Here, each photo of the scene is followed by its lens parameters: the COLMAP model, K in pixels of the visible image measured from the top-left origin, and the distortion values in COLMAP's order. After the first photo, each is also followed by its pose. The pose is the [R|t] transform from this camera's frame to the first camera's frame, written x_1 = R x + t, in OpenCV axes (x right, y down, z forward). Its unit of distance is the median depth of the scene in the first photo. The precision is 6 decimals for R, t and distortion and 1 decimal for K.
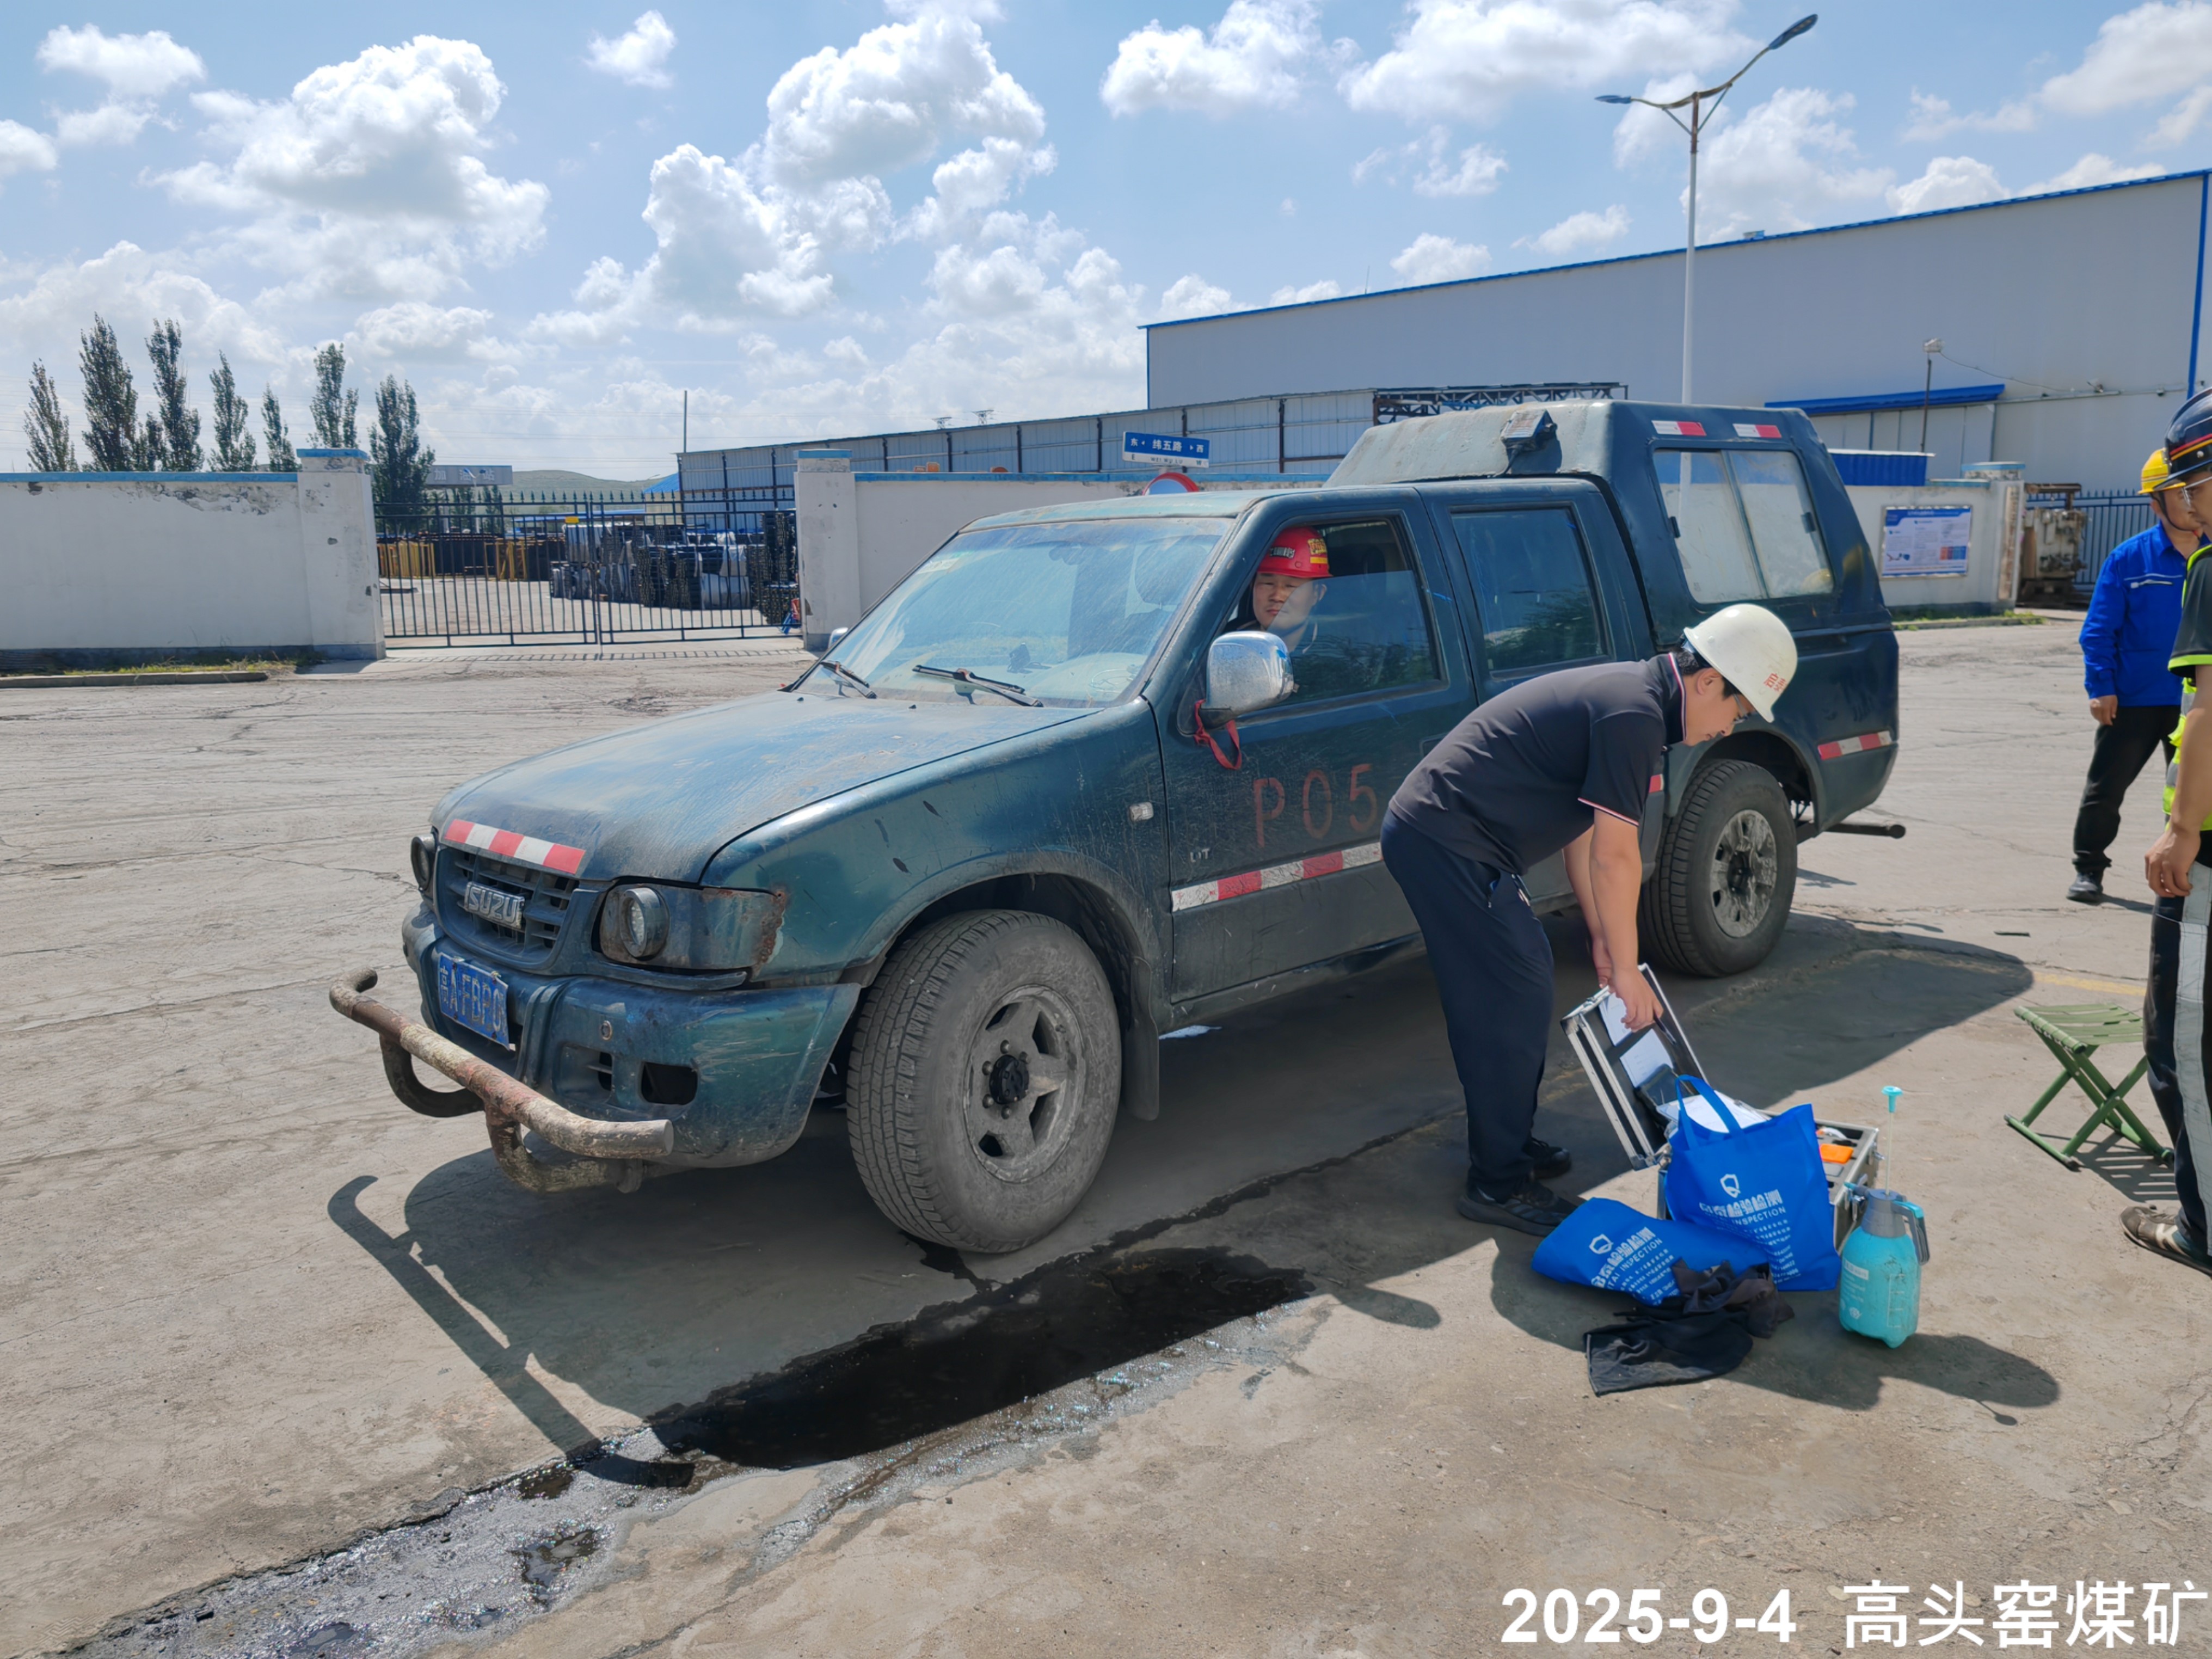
lens RADIAL K [[1690.3, 0, 1106.6], [0, 1690.3, 835.3], [0, 0, 1]] dist [0.022563, -0.008770]
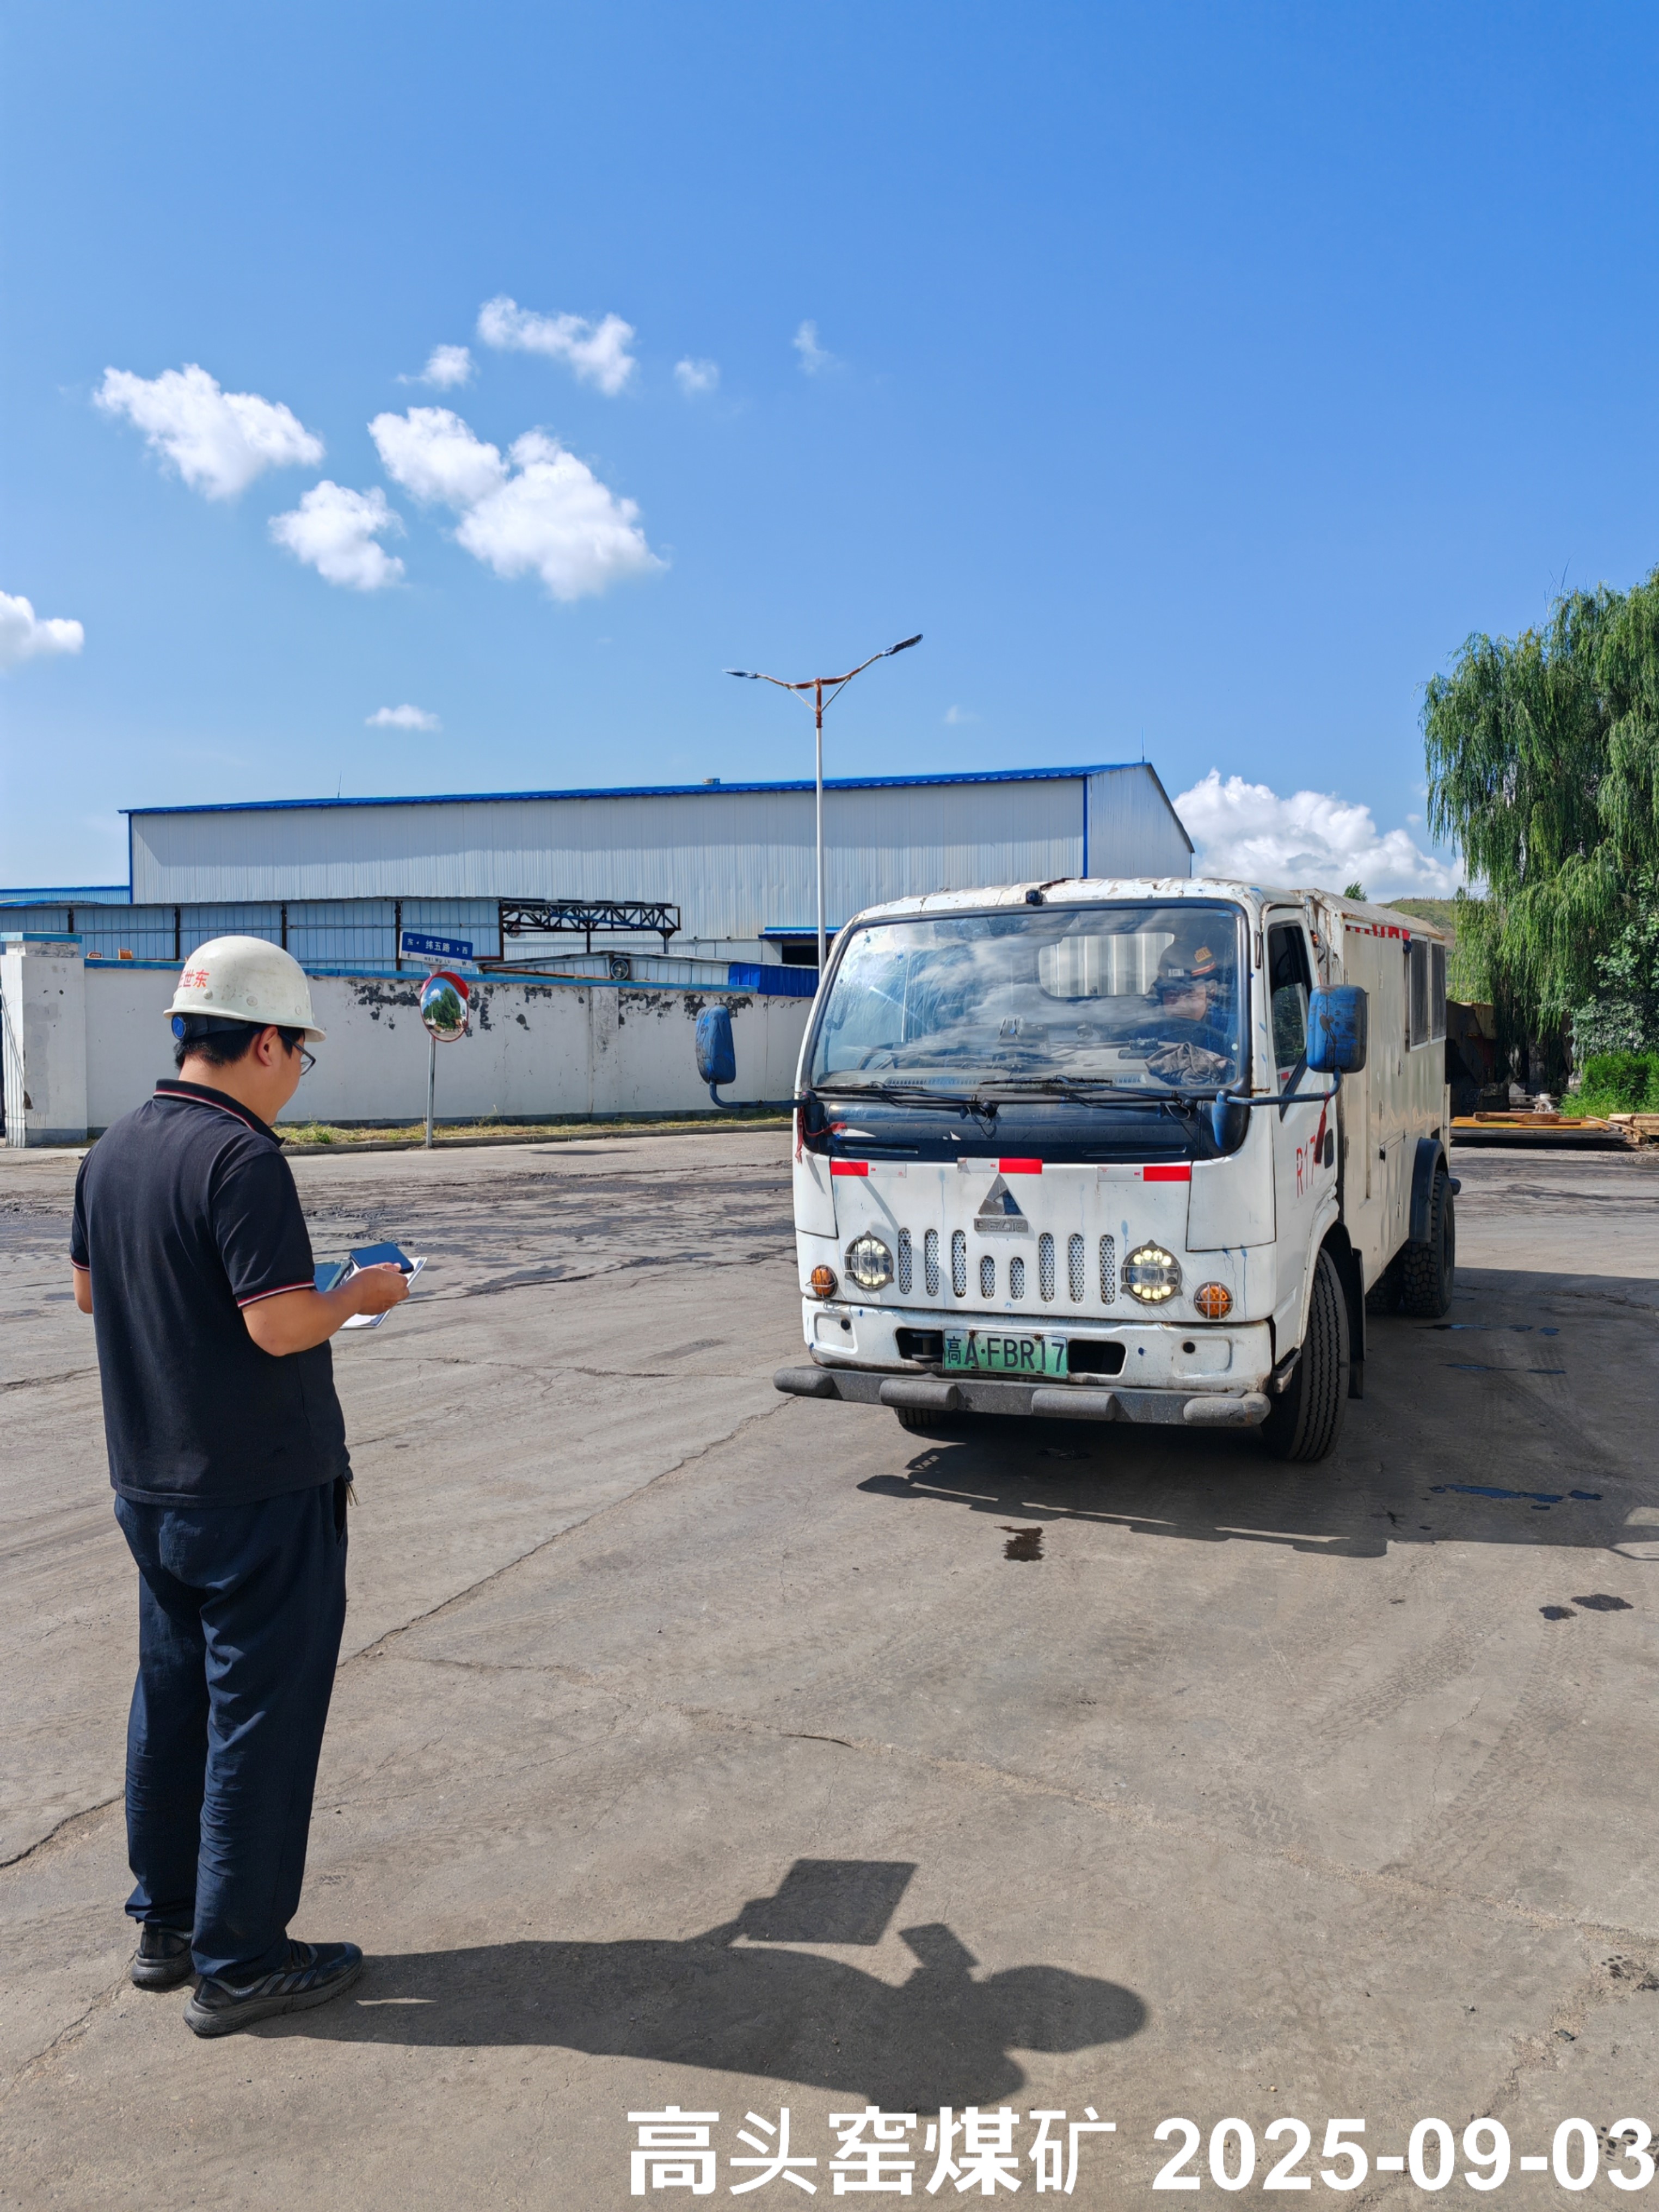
lens RADIAL K [[1690.3, 0, 840.0], [0, 1690.3, 1115.6], [0, 0, 1]] dist [0.022563, -0.008770]
pose [[0.870150, -0.004706, 0.492765, -0.153191], [0.066914, 0.991821, -0.108689, 0.001226], [-0.488223, 0.127549, 0.863348, -0.002836]]
